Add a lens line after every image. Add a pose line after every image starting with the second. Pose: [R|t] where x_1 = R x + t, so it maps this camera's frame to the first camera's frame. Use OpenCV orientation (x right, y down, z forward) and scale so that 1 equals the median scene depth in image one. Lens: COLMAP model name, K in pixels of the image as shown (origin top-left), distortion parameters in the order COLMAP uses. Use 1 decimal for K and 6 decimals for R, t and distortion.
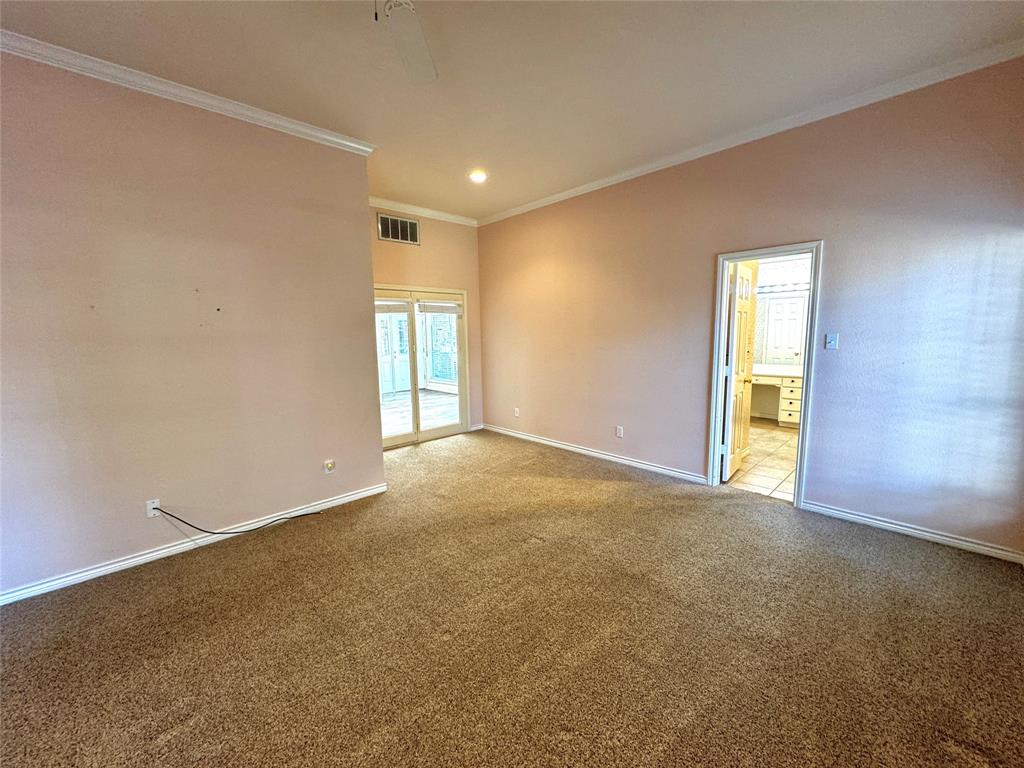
lens RADIAL K [[409.2, 0, 508.1], [0, 409.2, 380.5], [0, 0, 1]] dist [-0.008109, 0.000239]
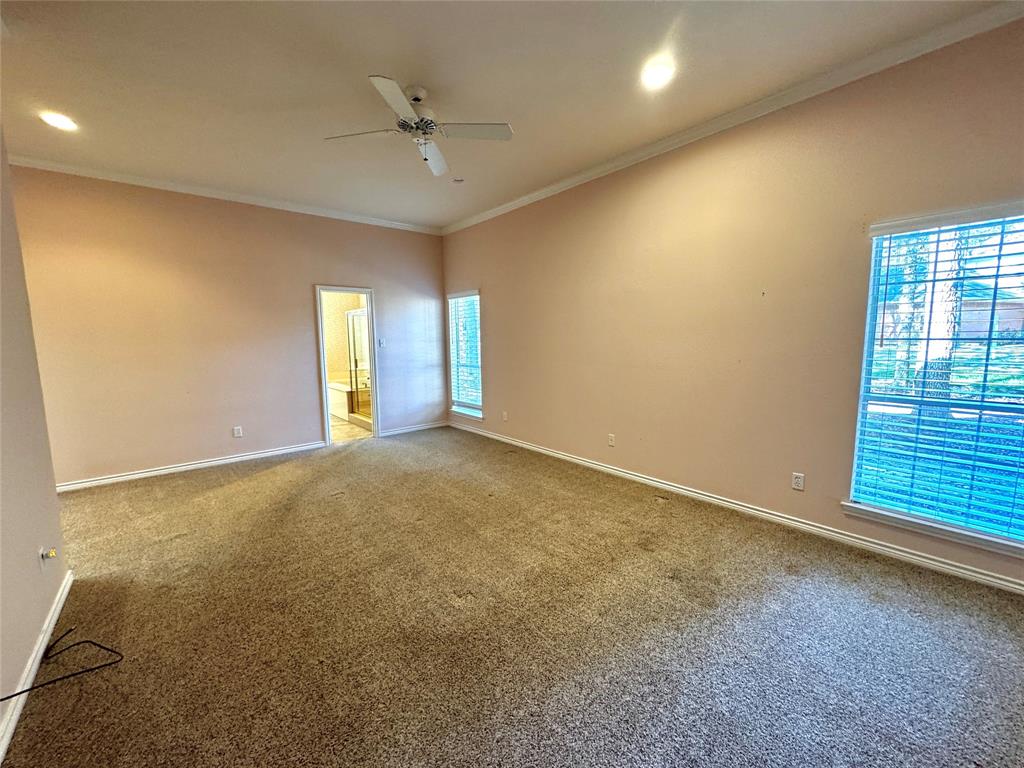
lens RADIAL K [[409.2, 0, 509.7], [0, 409.2, 383.8], [0, 0, 1]] dist [-0.008109, 0.000239]
pose [[0.056258, -0.099083, 0.993488, -0.889624], [0.130762, 0.987224, 0.091053, -0.003537], [-0.989816, 0.124788, 0.068495, 0.254416]]
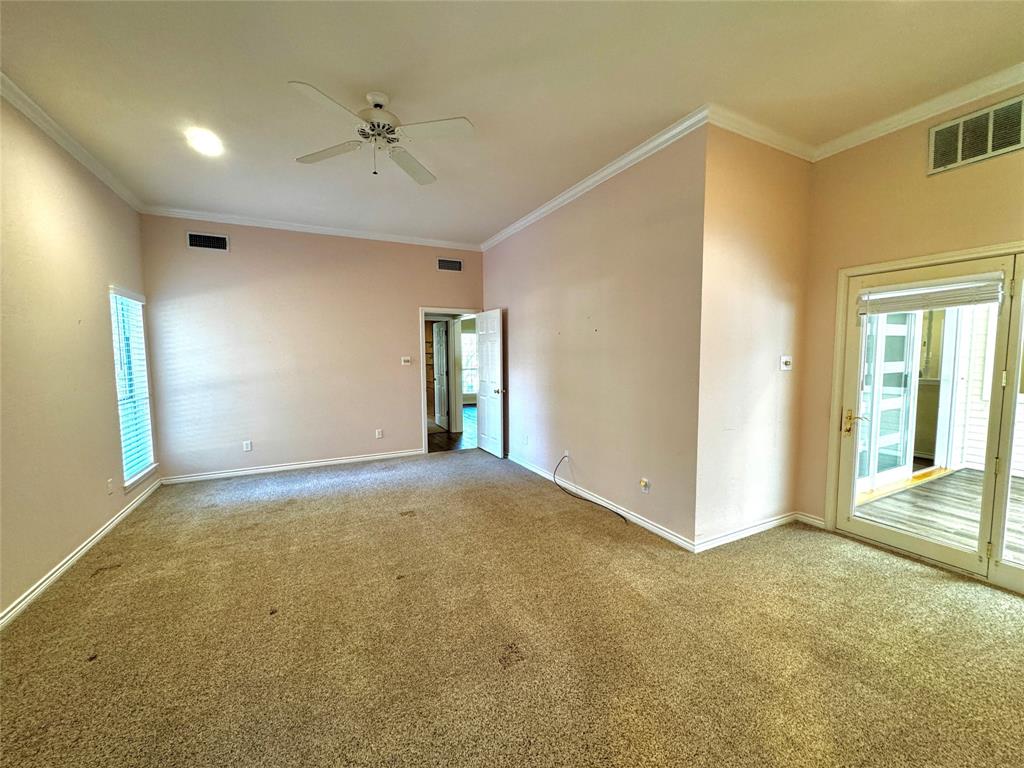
lens RADIAL K [[409.2, 0, 511.0], [0, 409.2, 384.5], [0, 0, 1]] dist [-0.008109, 0.000239]
pose [[-0.286316, 0.094140, -0.953499, 0.516604], [-0.100871, 0.986669, 0.127705, -0.108798], [0.952811, 0.132744, -0.273004, 0.859062]]
